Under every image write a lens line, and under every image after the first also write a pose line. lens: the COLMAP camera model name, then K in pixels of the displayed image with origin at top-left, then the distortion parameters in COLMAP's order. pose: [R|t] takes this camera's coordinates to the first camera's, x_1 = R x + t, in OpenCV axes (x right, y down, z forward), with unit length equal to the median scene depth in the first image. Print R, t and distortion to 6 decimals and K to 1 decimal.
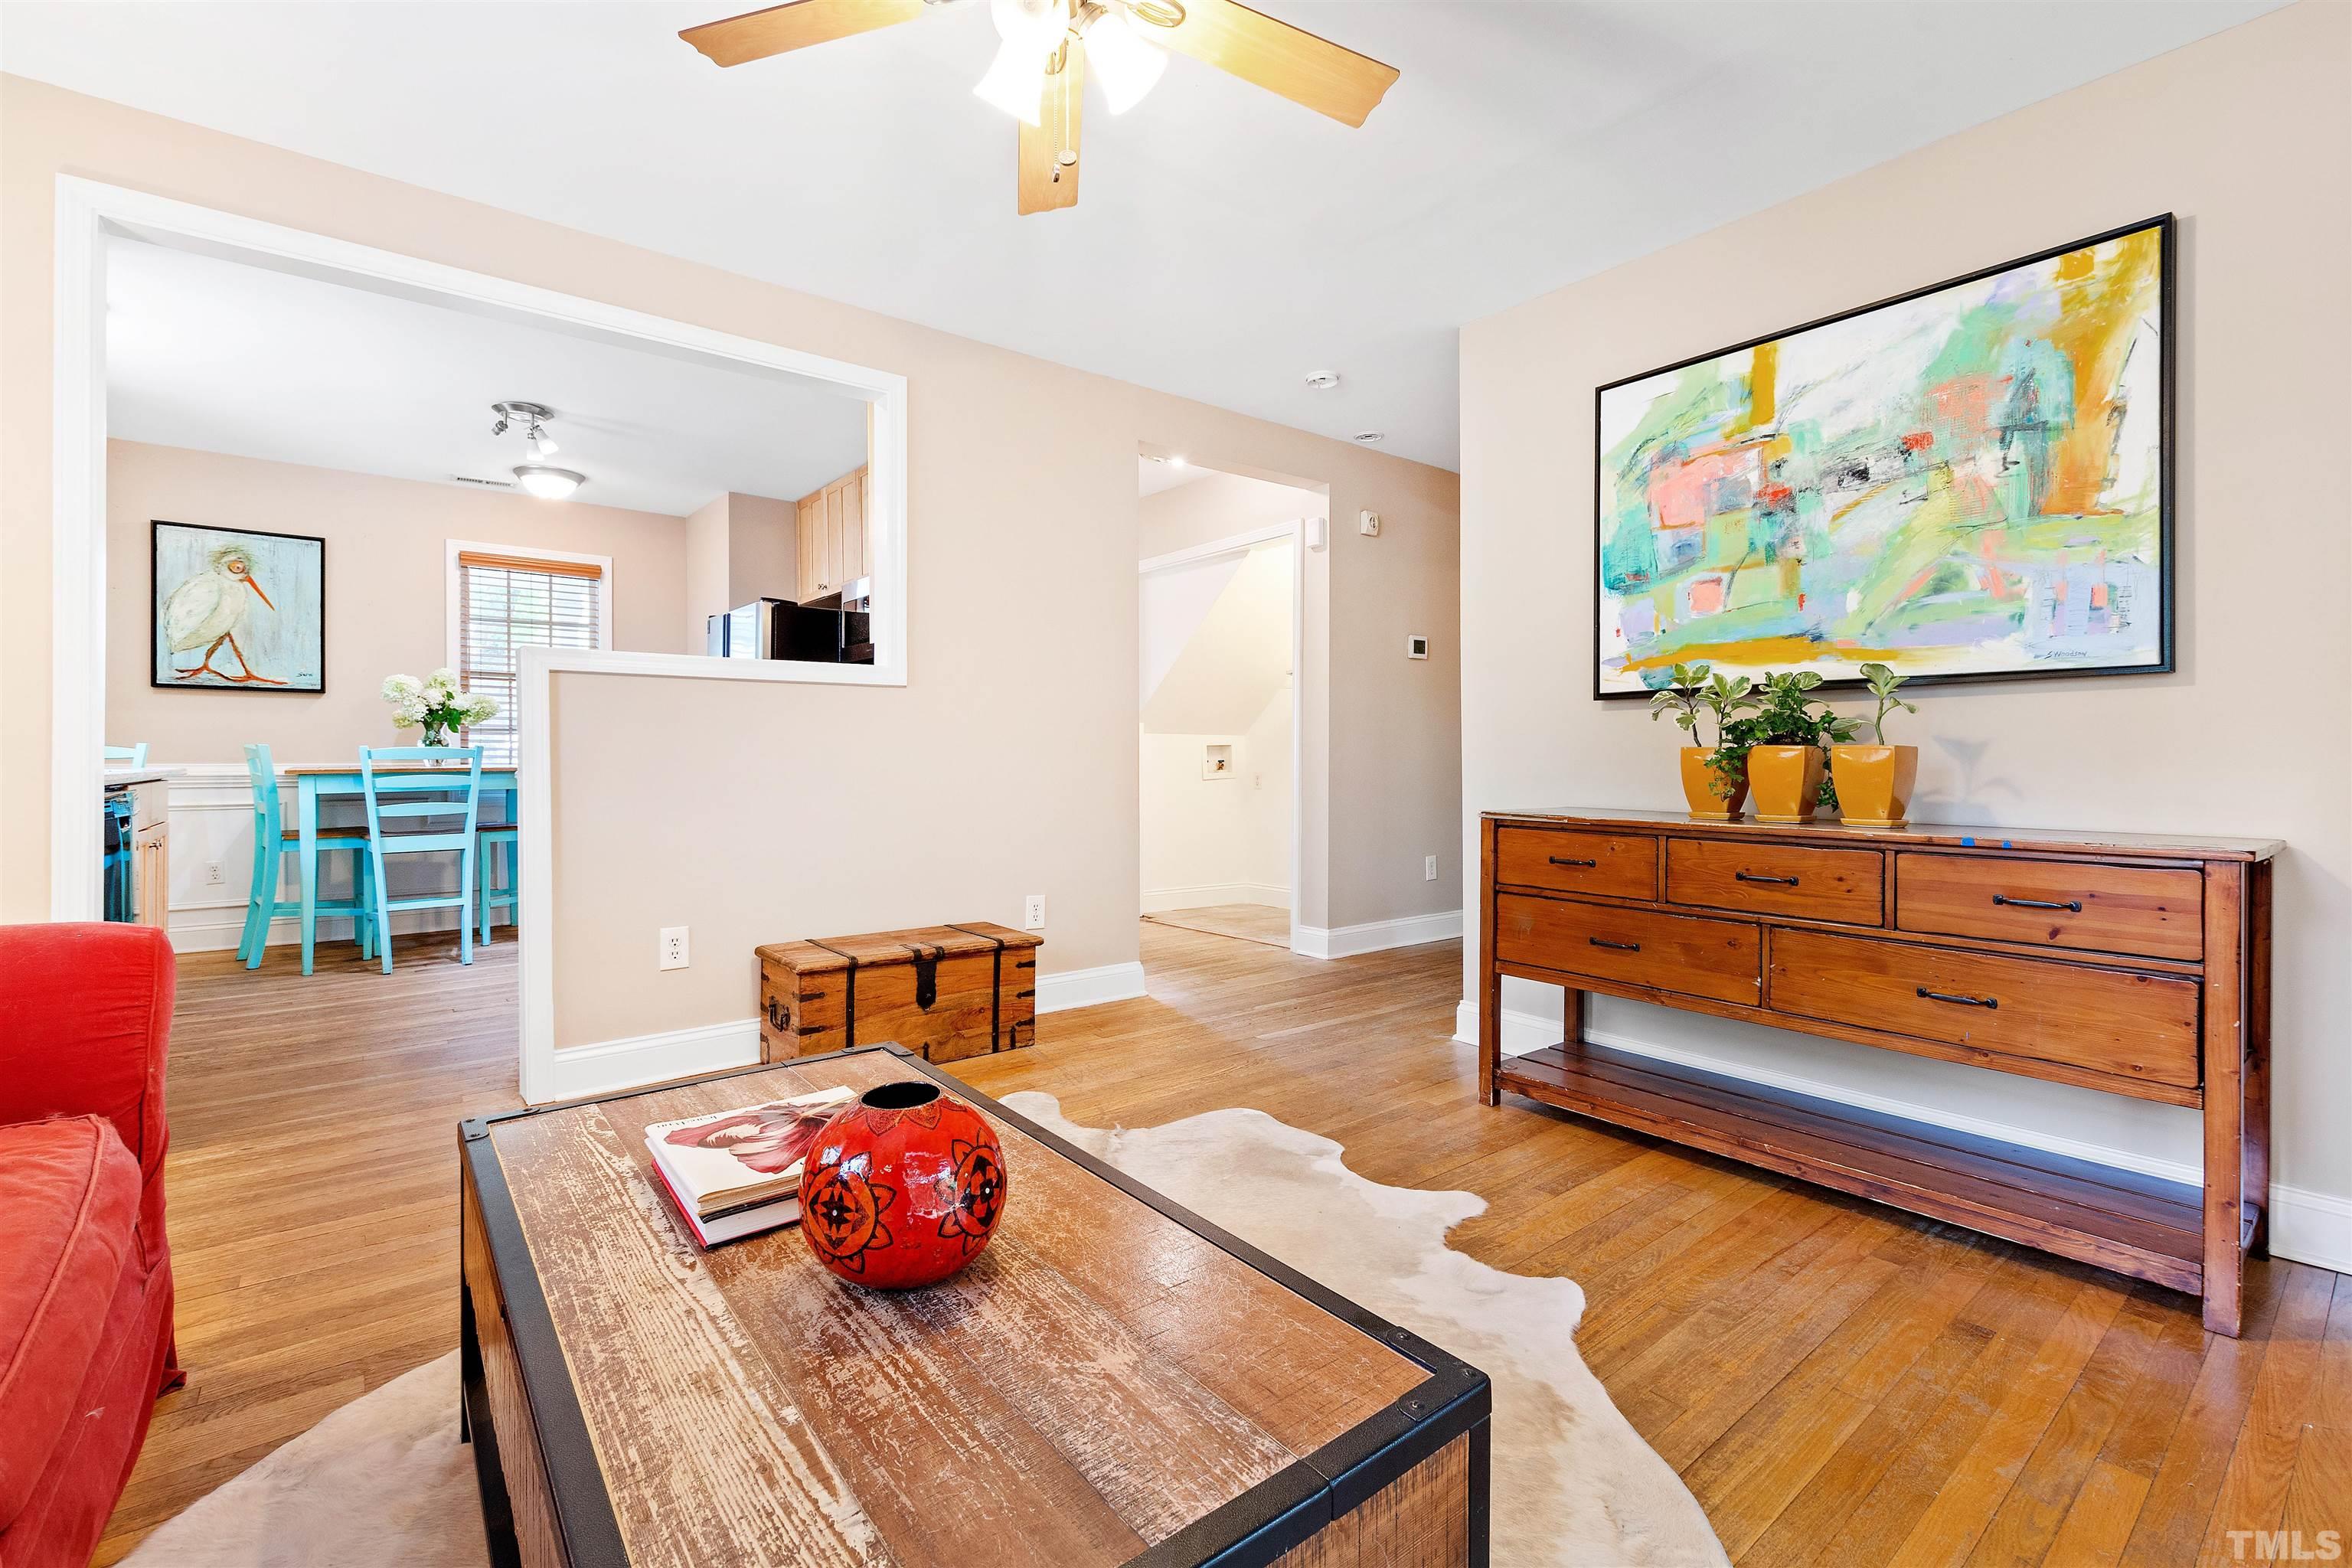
lens RADIAL K [[1029.4, 0, 1185.7], [0, 1029.4, 760.2], [0, 0, 1]] dist [0.001682, -0.000332]
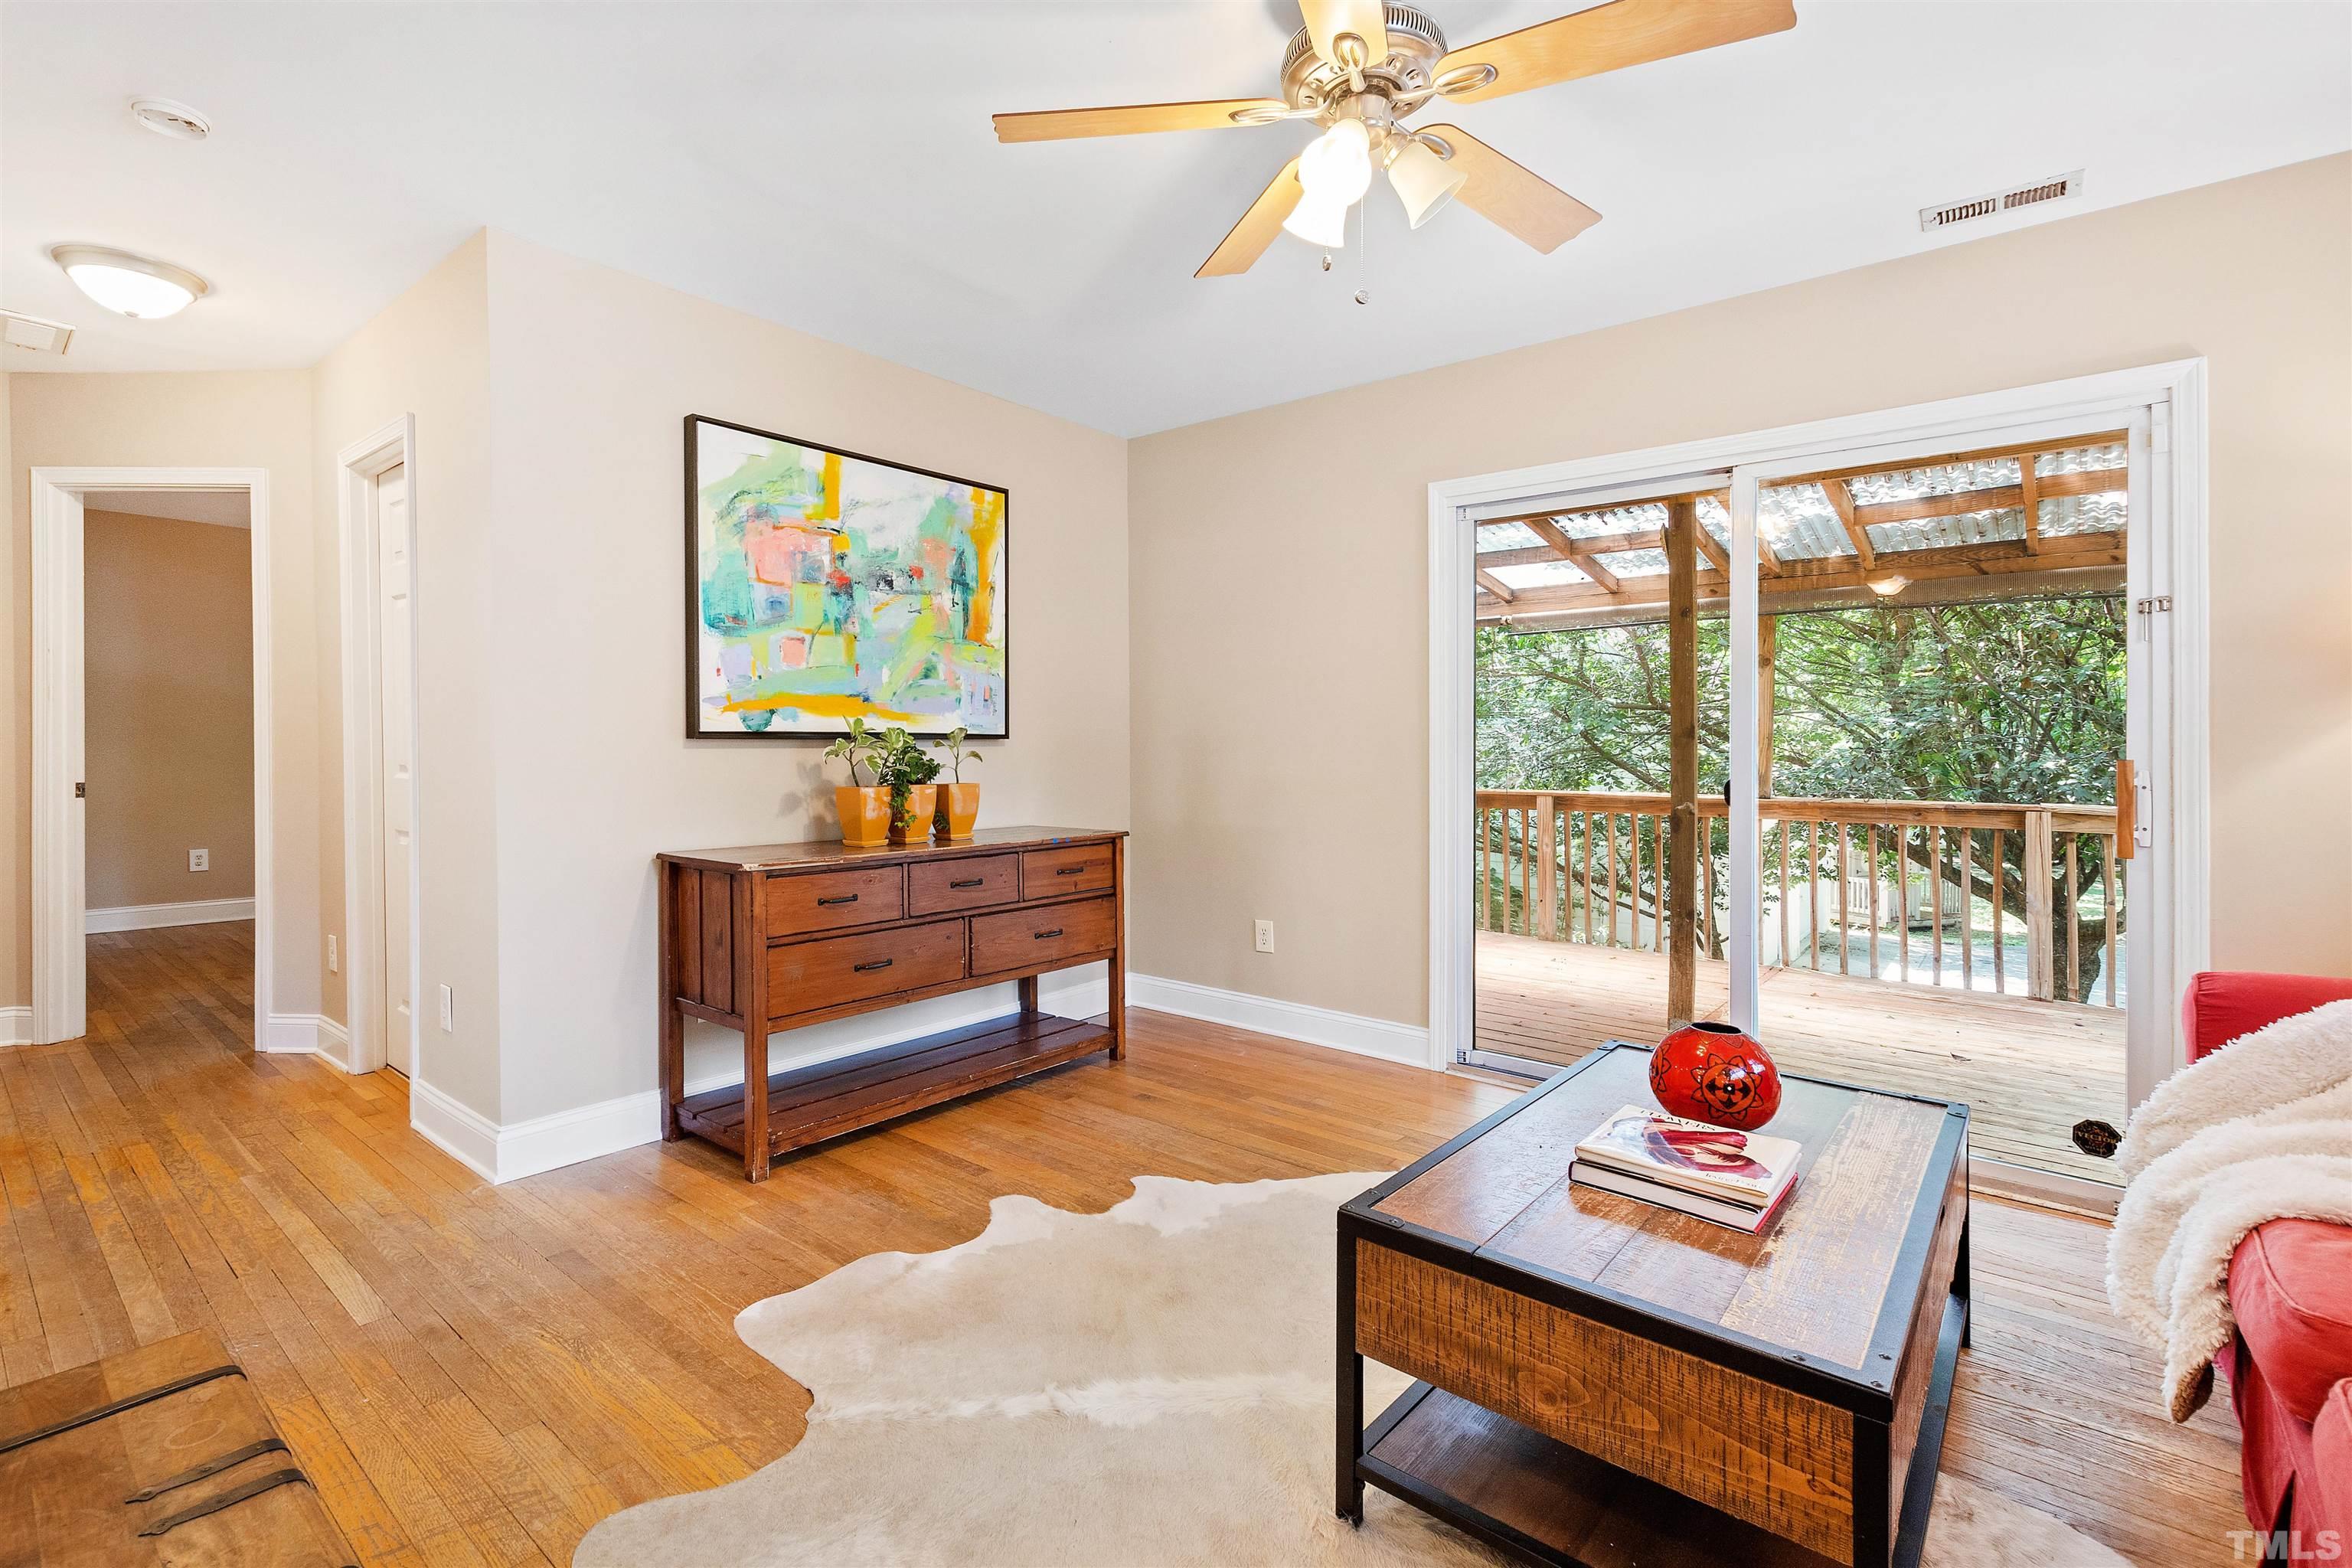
lens RADIAL K [[962.3, 0, 1173.3], [0, 962.3, 753.9], [0, 0, 1]] dist [0.001262, -0.000044]
pose [[-0.156965, -0.003414, 0.987598, -0.656808], [0.001237, 0.999993, 0.003653, -0.054254], [-0.987603, 0.001795, -0.156960, 0.816387]]
